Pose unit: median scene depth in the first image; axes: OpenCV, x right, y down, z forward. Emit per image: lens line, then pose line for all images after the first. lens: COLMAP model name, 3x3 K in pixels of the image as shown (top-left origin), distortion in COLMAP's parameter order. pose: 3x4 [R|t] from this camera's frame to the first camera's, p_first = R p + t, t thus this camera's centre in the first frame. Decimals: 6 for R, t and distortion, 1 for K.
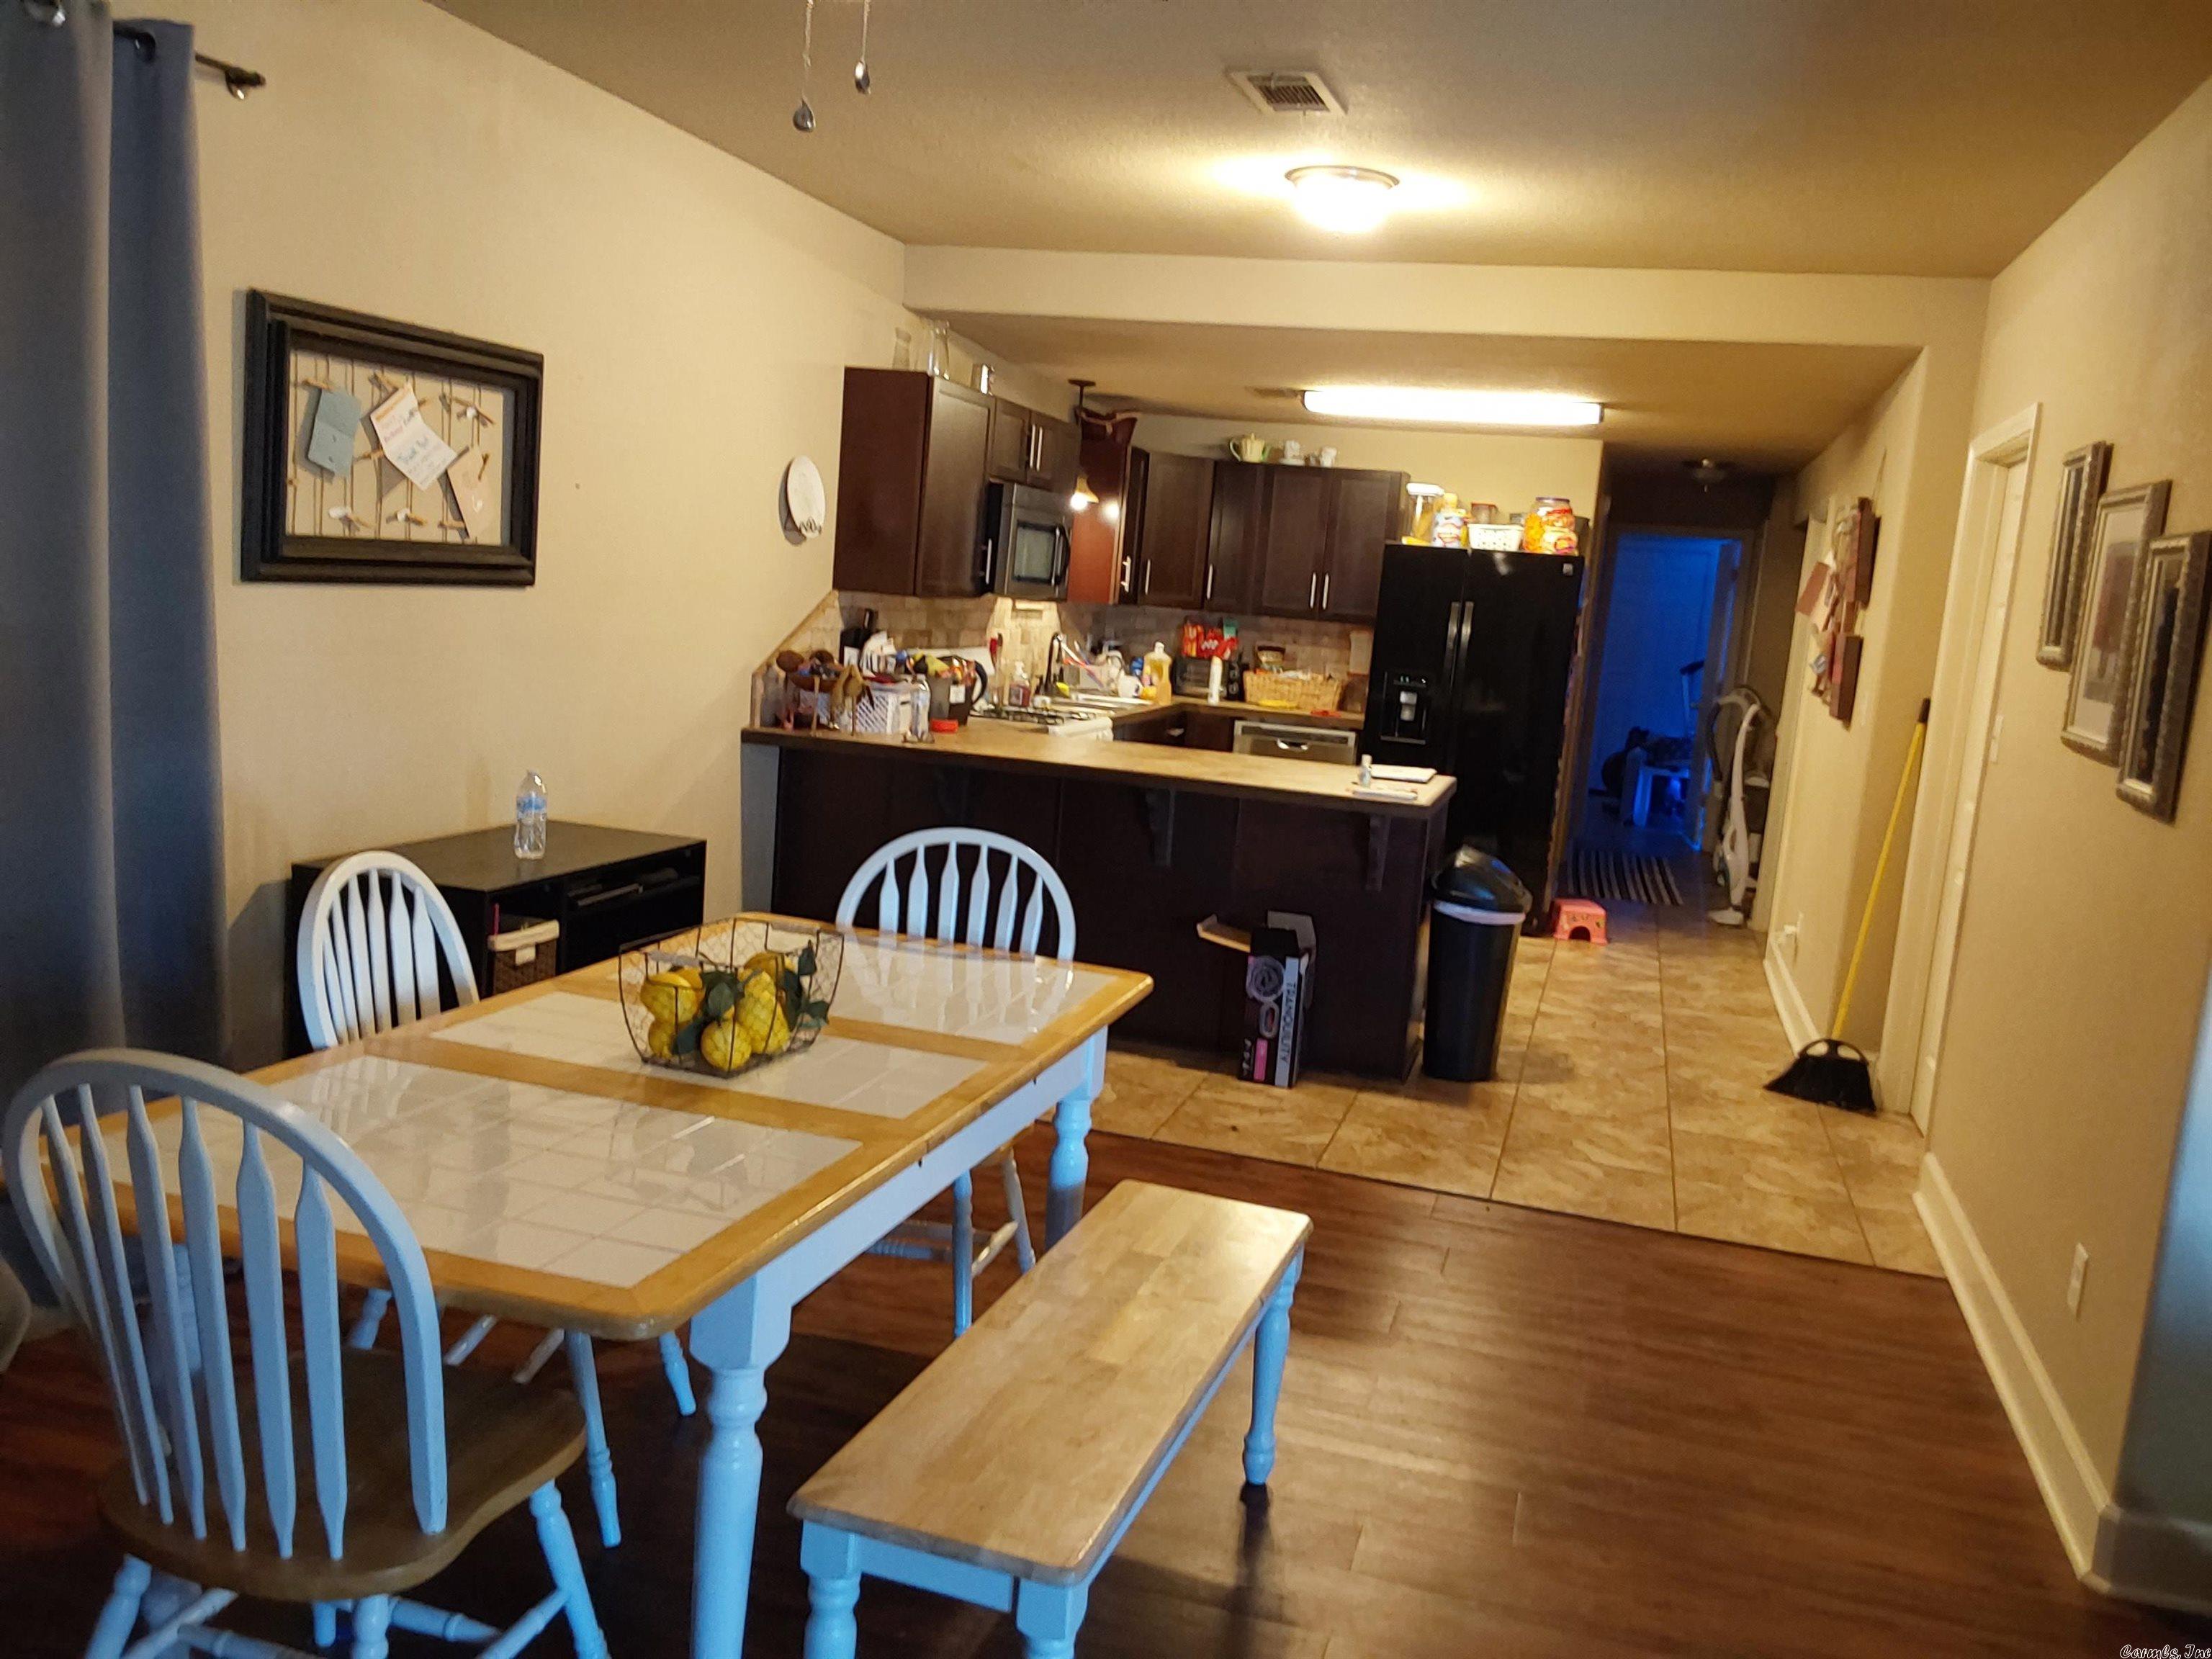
lens RADIAL K [[1751.2, 0, 1138.8], [0, 1751.2, 804.3], [0, 0, 1]] dist [0.105554, -0.158873]
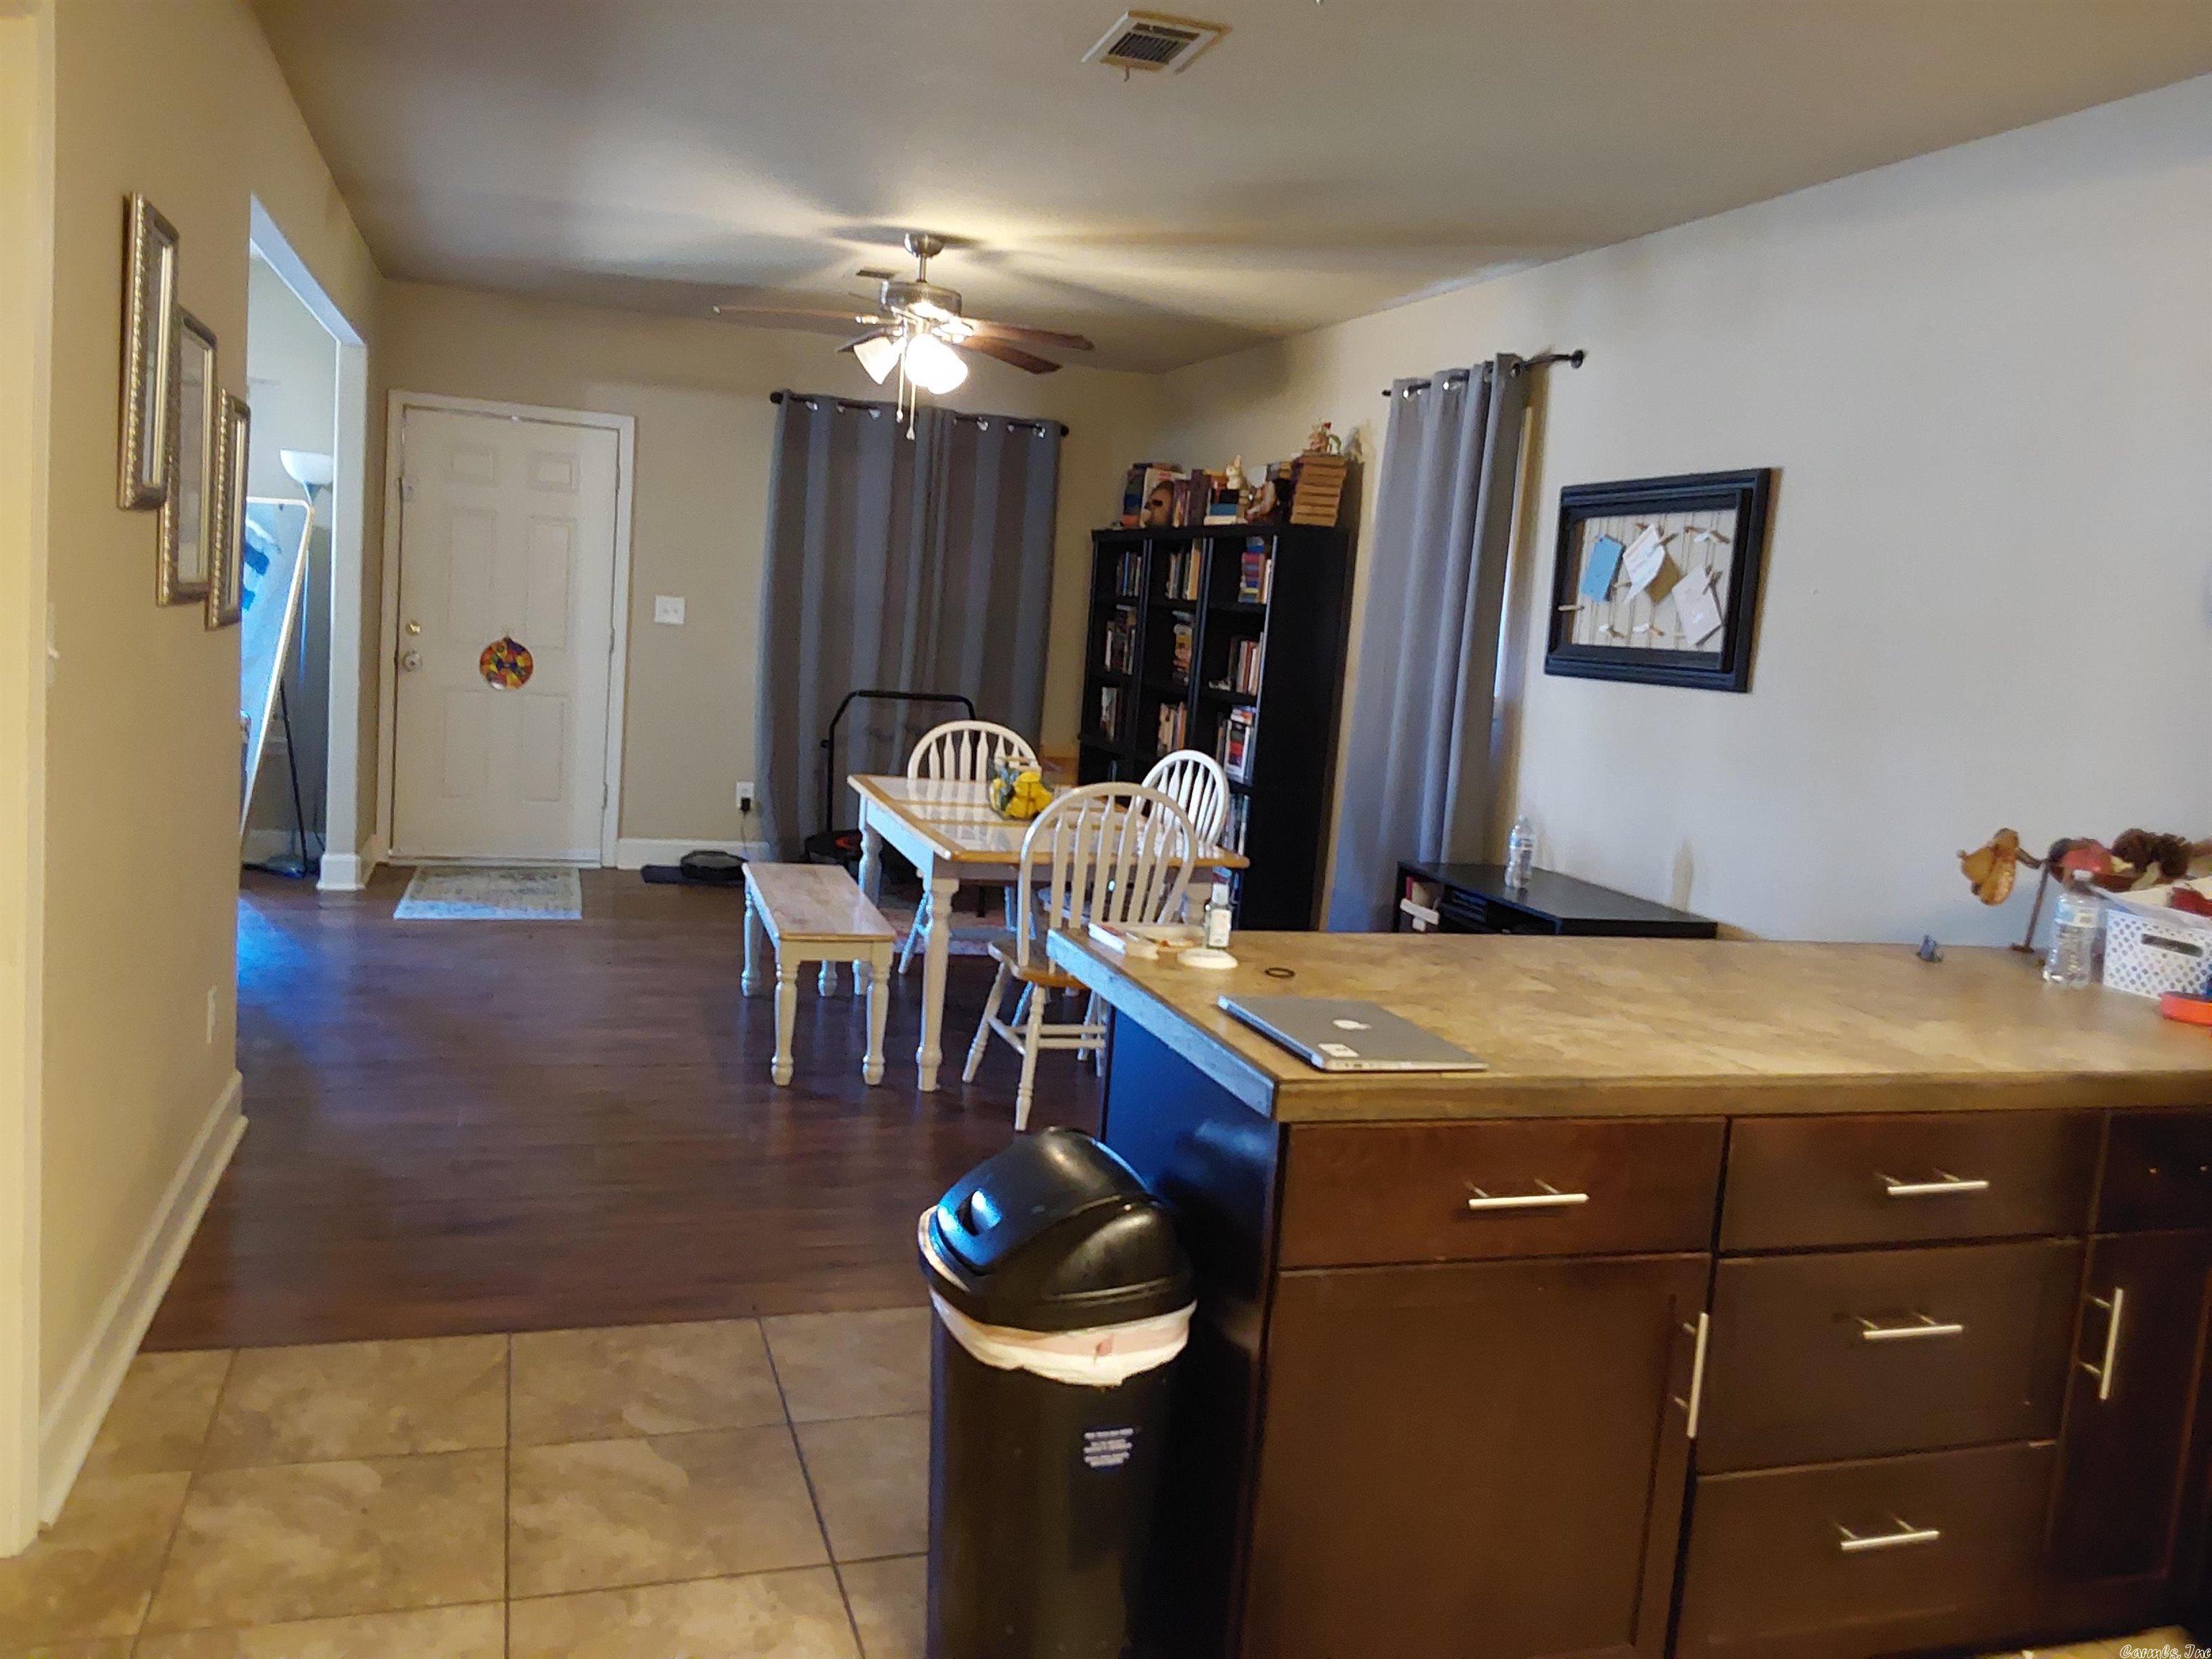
lens RADIAL K [[1751.2, 0, 1113.8], [0, 1751.2, 782.0], [0, 0, 1]] dist [0.105554, -0.158873]
pose [[-0.813740, -0.092569, -0.573810, 0.500492], [-0.221778, 0.961994, 0.159318, -0.145666], [0.537254, 0.256902, -0.803343, 1.533307]]
